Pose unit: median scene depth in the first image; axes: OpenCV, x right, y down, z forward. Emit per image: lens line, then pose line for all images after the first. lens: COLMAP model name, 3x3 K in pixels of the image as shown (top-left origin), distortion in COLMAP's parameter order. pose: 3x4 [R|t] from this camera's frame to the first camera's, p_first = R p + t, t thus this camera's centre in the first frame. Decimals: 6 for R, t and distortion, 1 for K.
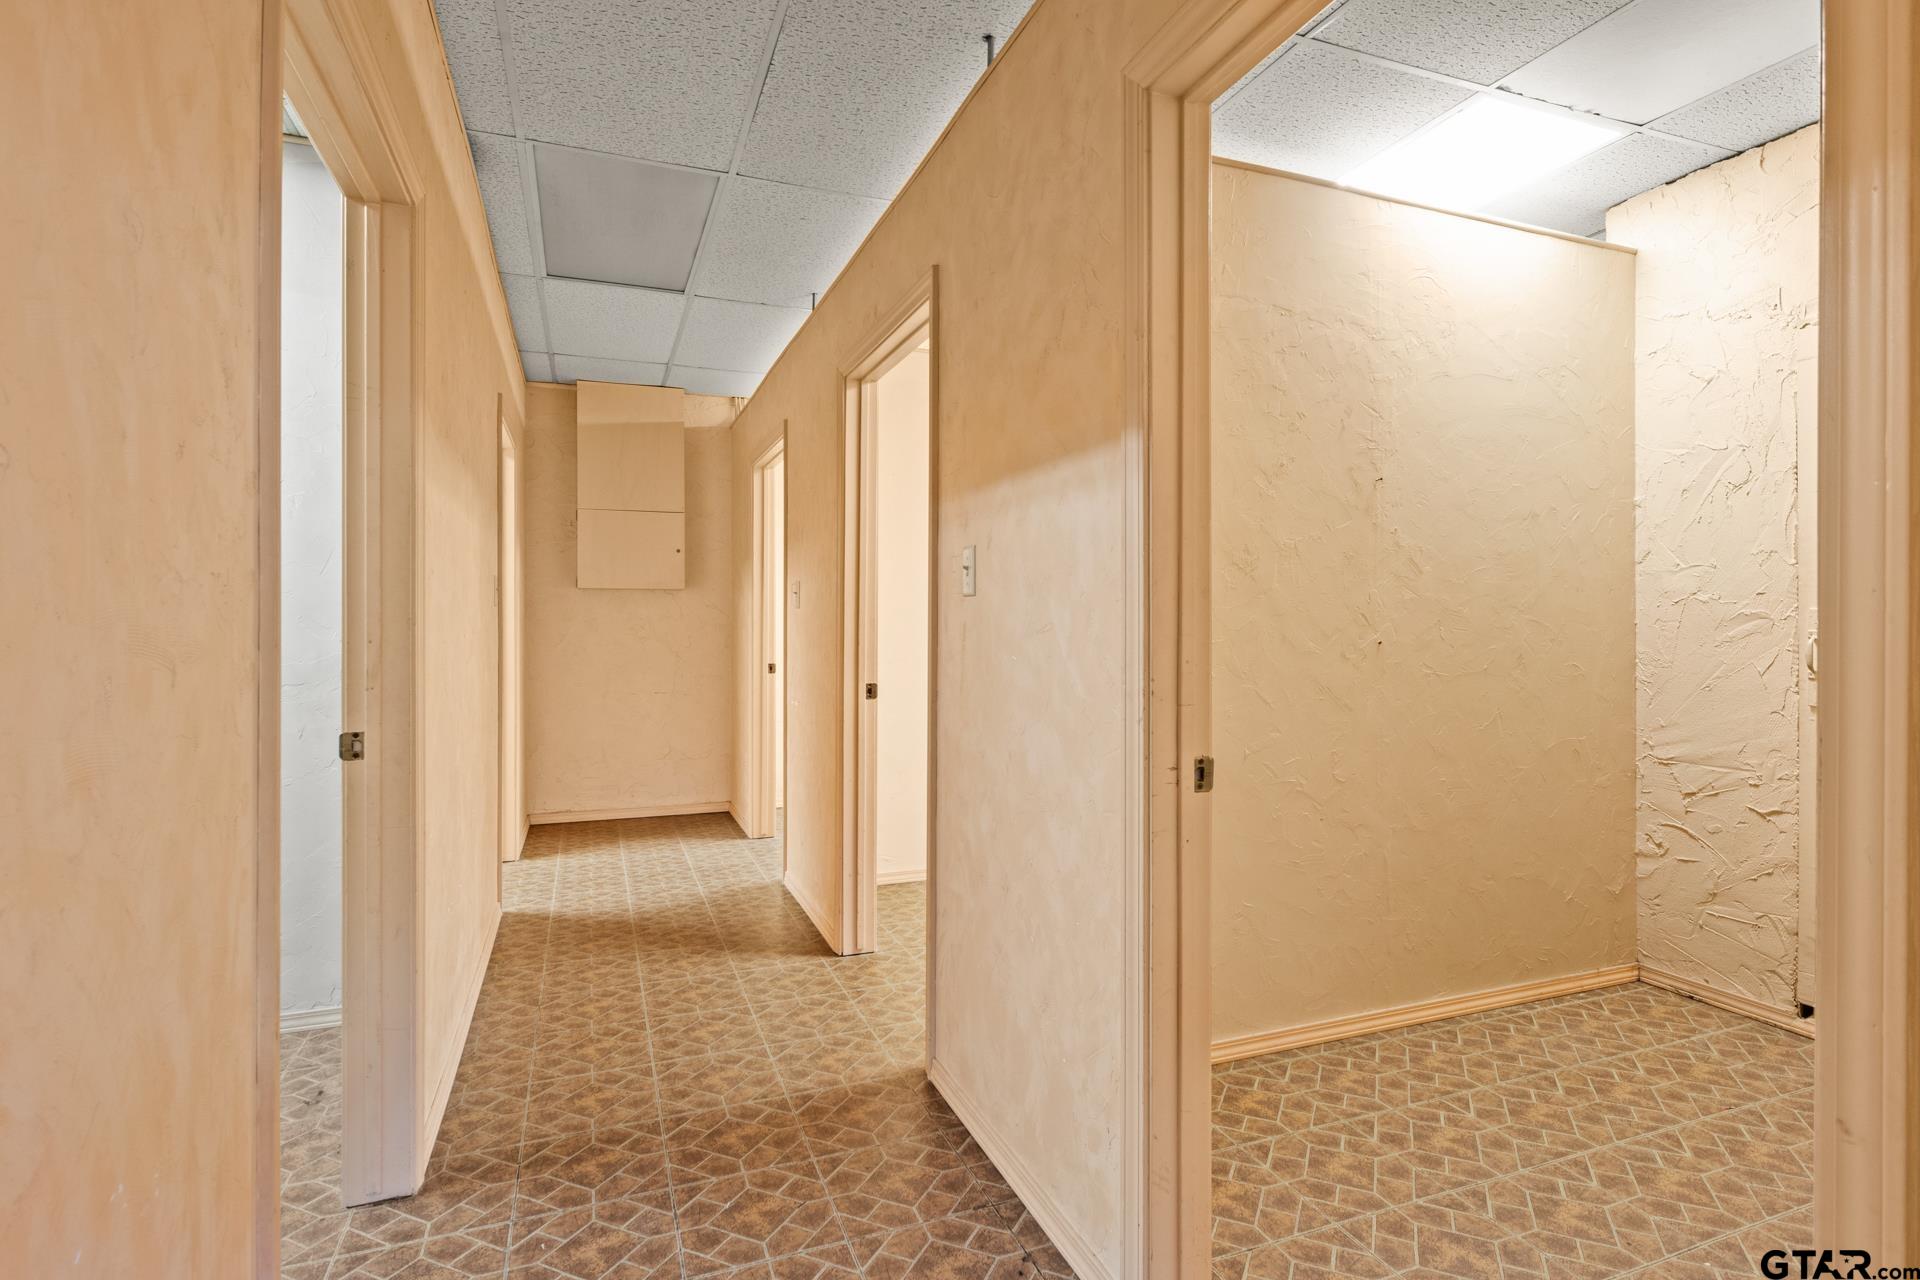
lens RADIAL K [[957.2, 0, 941.8], [0, 957.2, 623.0], [0, 0, 1]] dist [0.000010, -0.005855]
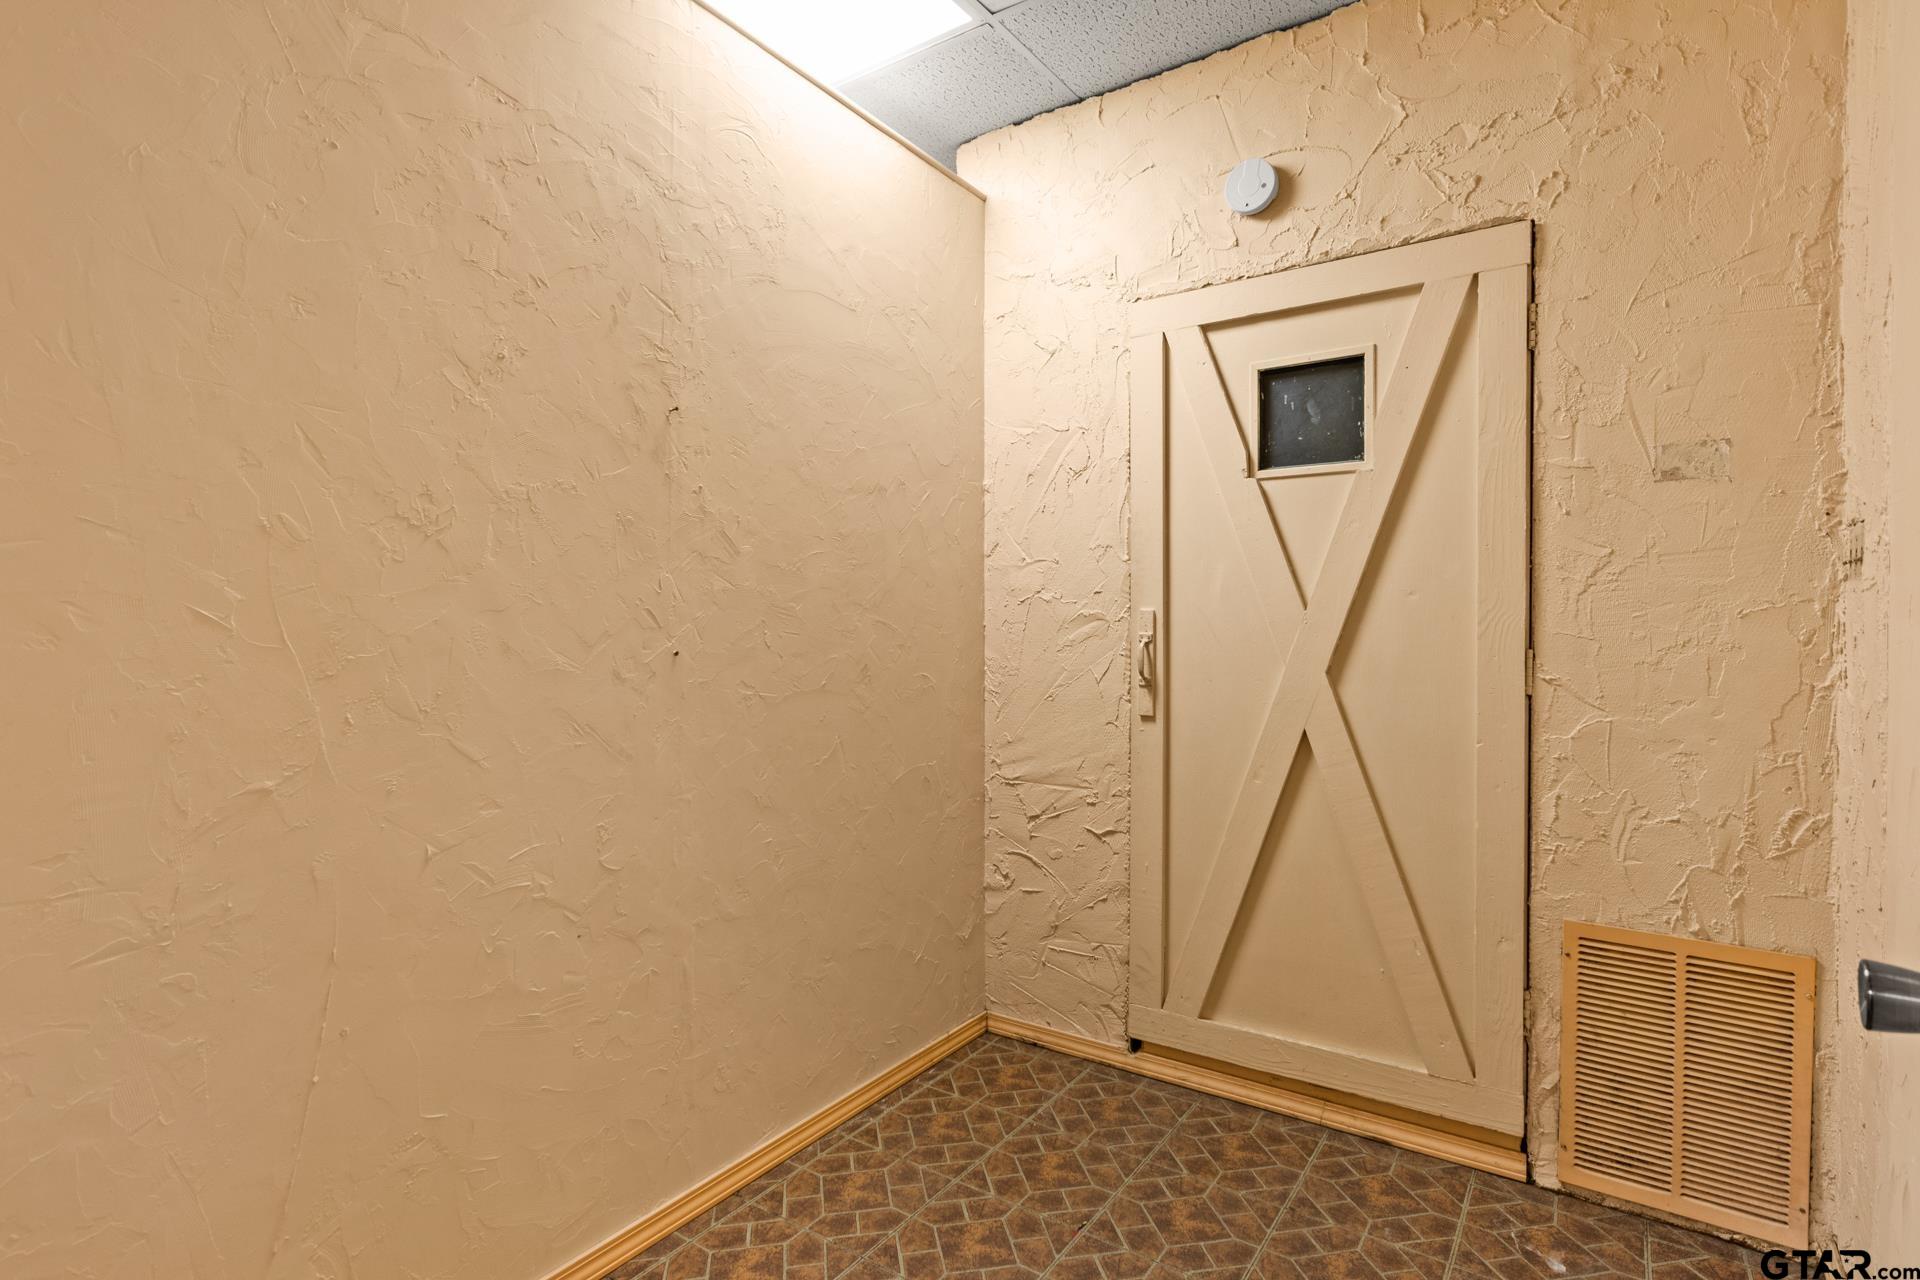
lens RADIAL K [[957.2, 0, 960.7], [0, 957.2, 636.8], [0, 0, 1]] dist [0.000010, -0.005855]
pose [[0.822825, -0.005399, 0.568269, 0.229686], [-0.000704, 0.999944, 0.010520, 0.001602], [-0.568294, -0.009056, 0.822775, 0.318216]]
